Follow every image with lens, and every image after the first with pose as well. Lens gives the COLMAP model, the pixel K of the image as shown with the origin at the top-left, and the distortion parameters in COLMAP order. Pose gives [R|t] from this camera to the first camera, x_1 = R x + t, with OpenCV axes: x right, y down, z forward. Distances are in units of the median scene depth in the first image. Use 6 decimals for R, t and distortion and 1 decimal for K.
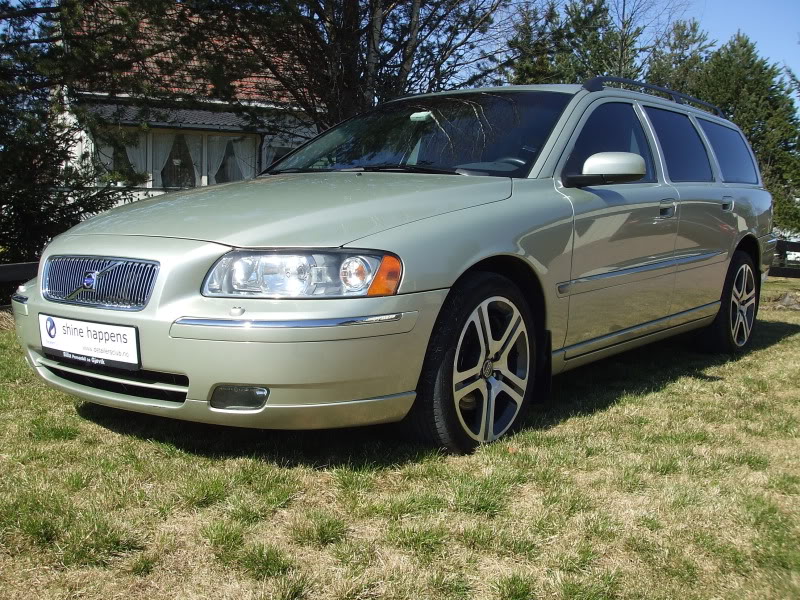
lens RADIAL K [[855.8, 0, 397.5], [0, 855.8, 298.7], [0, 0, 1]] dist [-0.074587, 0.000000]
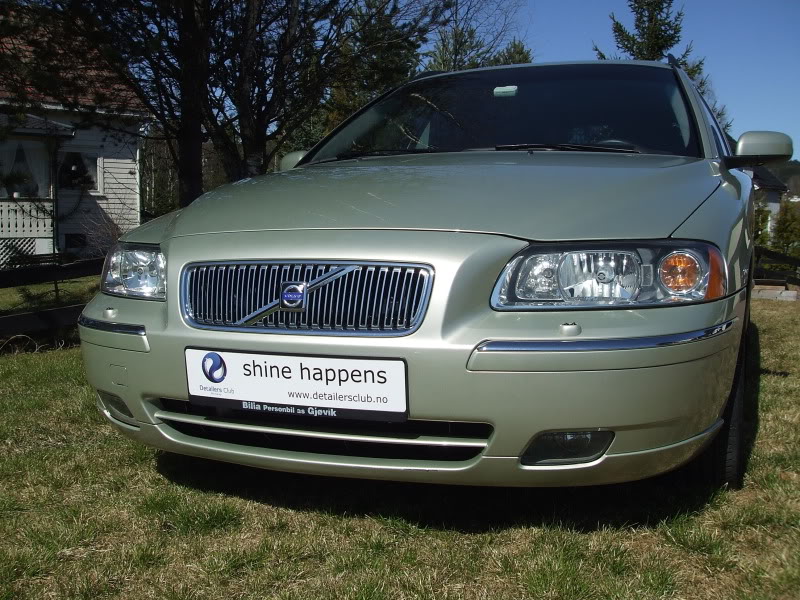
lens RADIAL K [[855.8, 0, 398.5], [0, 855.8, 296.8], [0, 0, 1]] dist [-0.074587, 0.000000]
pose [[0.963729, -0.042615, 0.263458, -0.424337], [0.044656, 0.999001, -0.001762, -0.014353], [-0.263120, 0.013463, 0.964669, 0.281270]]
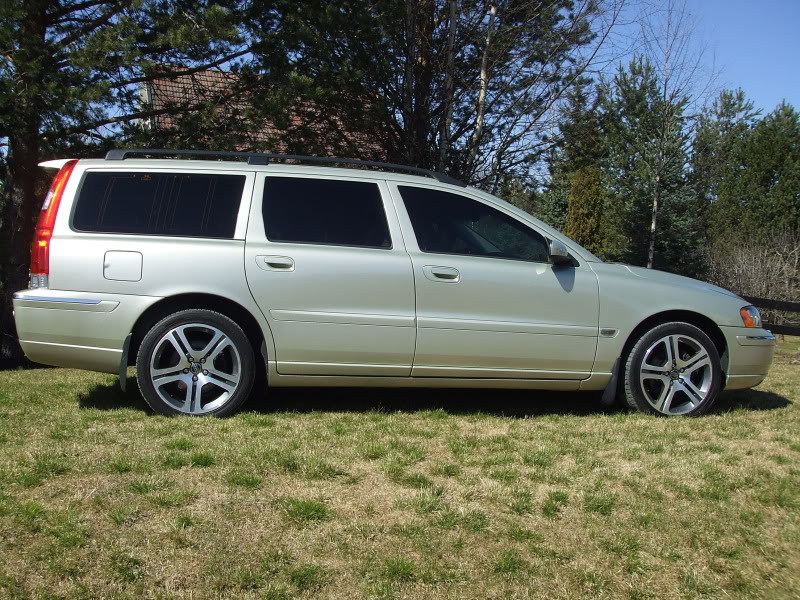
lens RADIAL K [[855.8, 0, 402.4], [0, 855.8, 303.3], [0, 0, 1]] dist [-0.074587, 0.000000]
pose [[0.998477, 0.017081, -0.052461, -0.087482], [-0.020188, 0.998038, -0.059259, 0.035665], [0.051346, 0.060228, 0.996863, -0.717199]]
